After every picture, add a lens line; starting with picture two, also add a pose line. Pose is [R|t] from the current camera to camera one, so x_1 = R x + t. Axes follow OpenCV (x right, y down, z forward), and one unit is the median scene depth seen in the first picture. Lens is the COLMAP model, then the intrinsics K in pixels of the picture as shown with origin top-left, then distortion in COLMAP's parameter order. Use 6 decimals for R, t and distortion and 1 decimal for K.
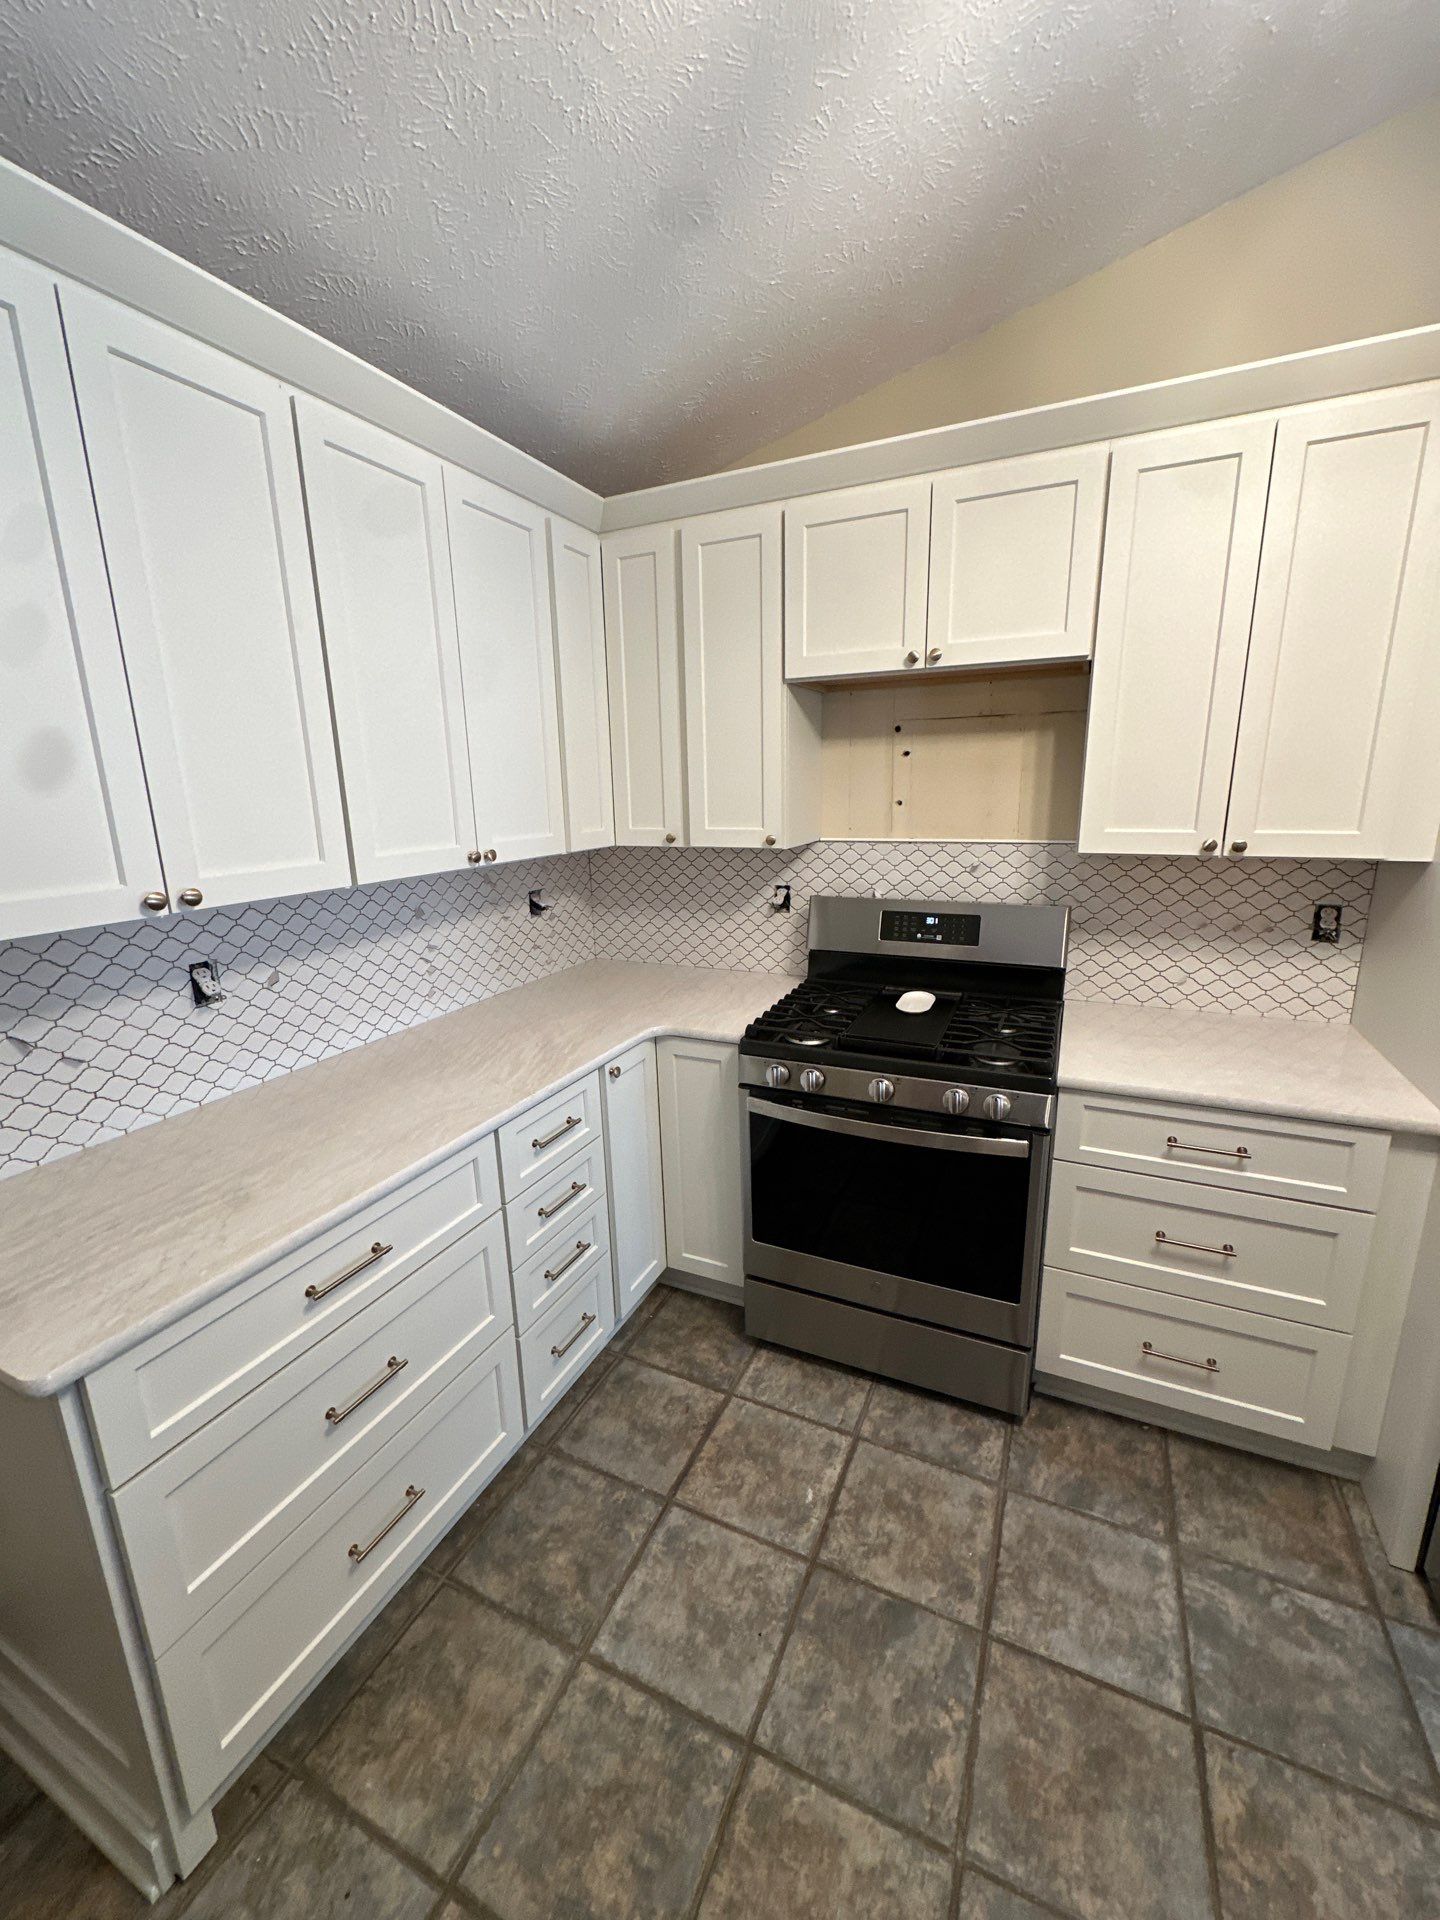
lens RADIAL K [[769.5, 0, 713.8], [0, 769.5, 959.8], [0, 0, 1]] dist [0.001595, 0.000280]
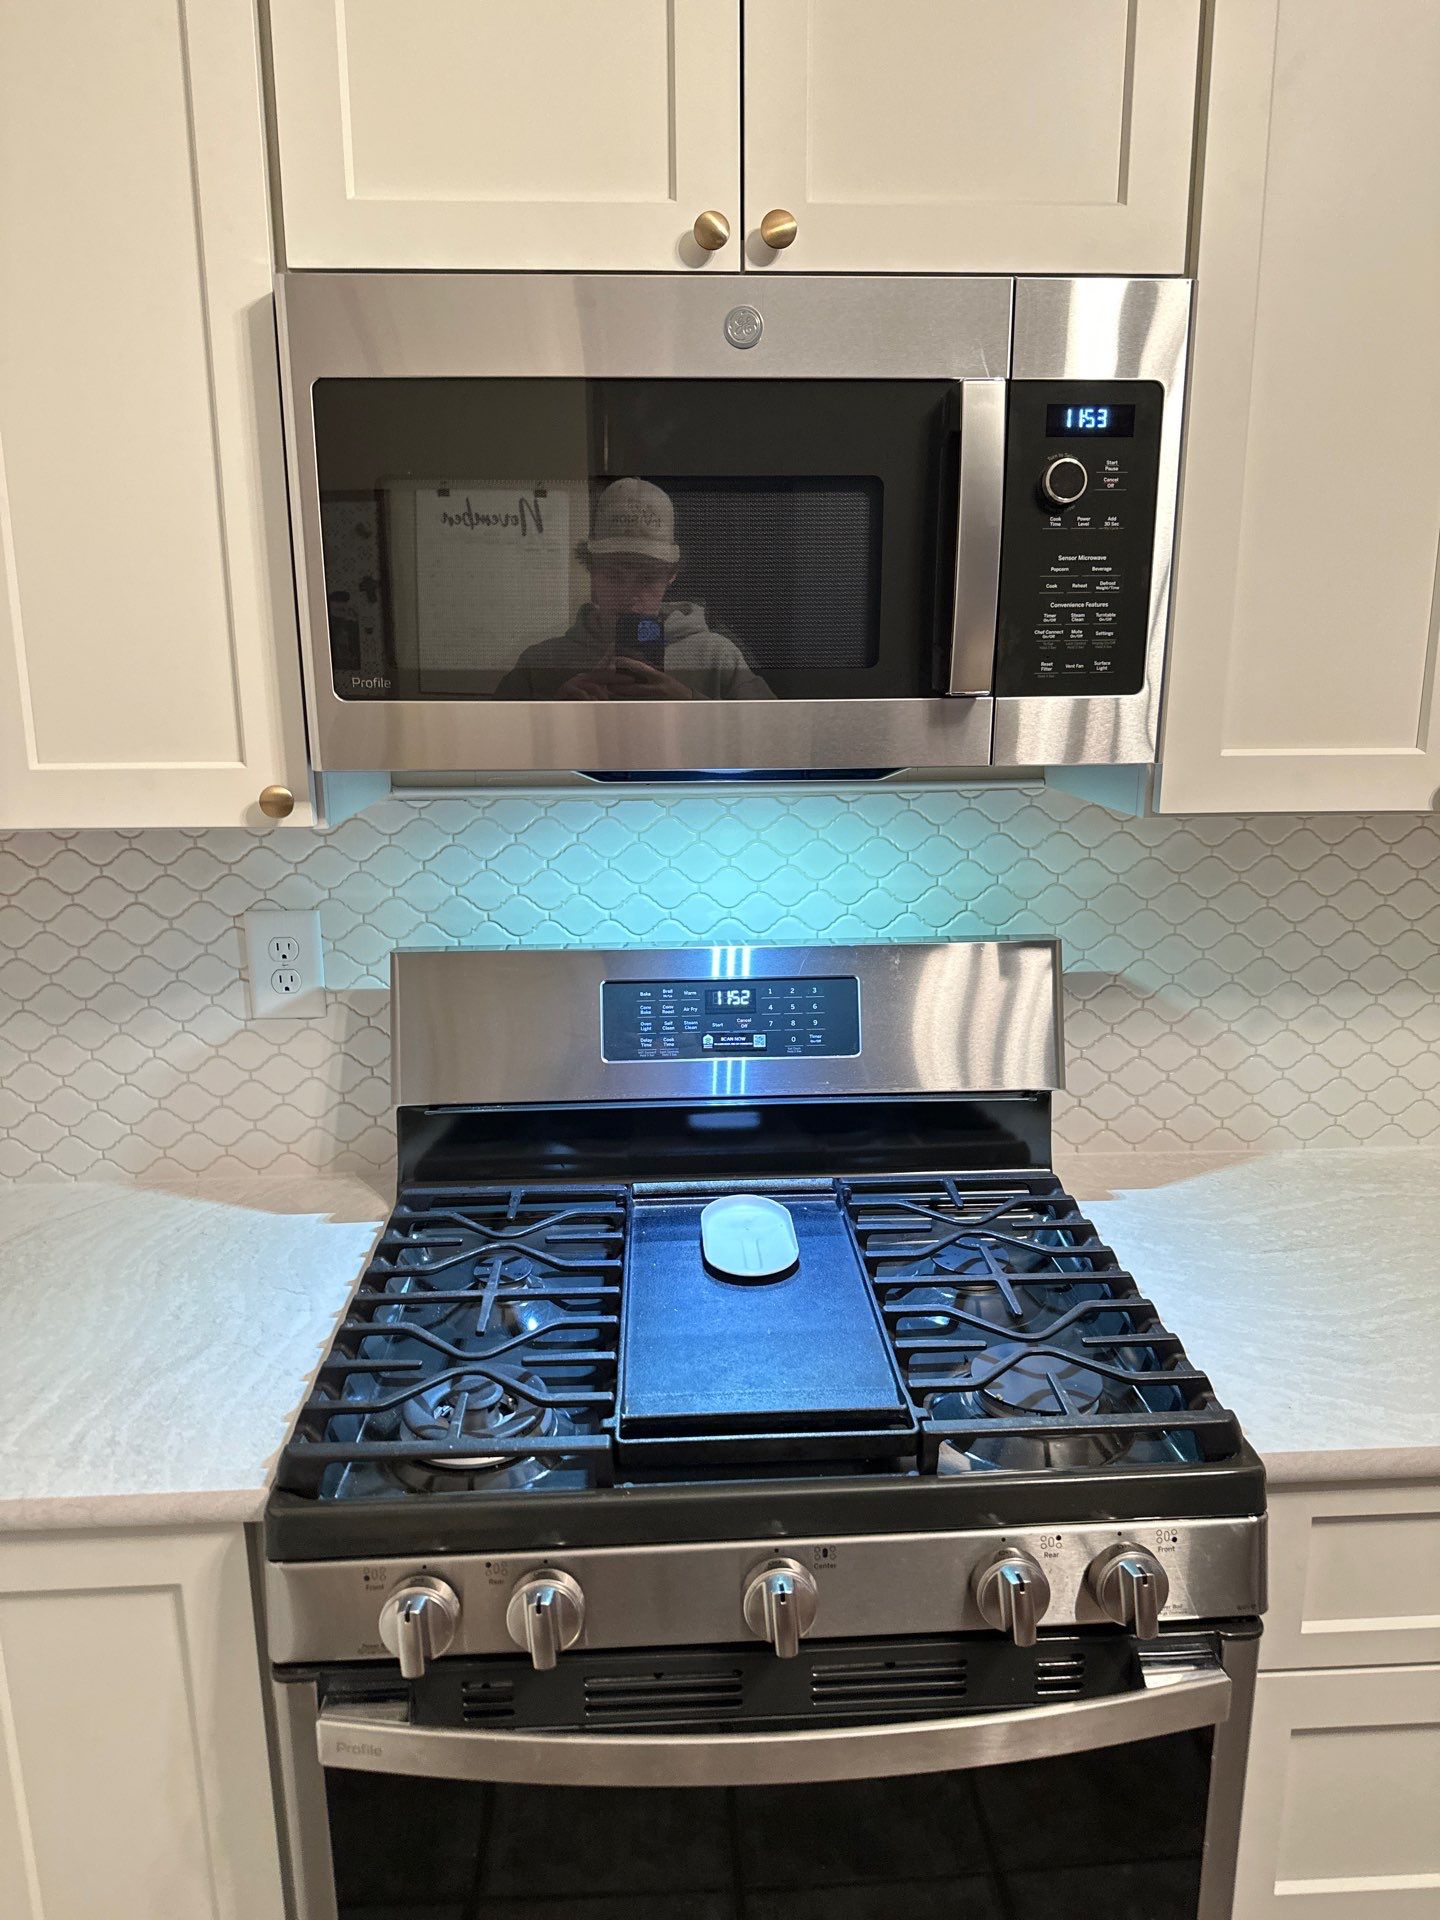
lens RADIAL K [[1336.6, 0, 712.6], [0, 1336.6, 948.0], [0, 0, 1]] dist [0.034959, -0.001193]
pose [[0.882546, -0.084653, 0.462543, -0.040689], [0.094329, 0.995539, 0.002218, -0.118036], [-0.460667, 0.041674, 0.886594, 0.649619]]
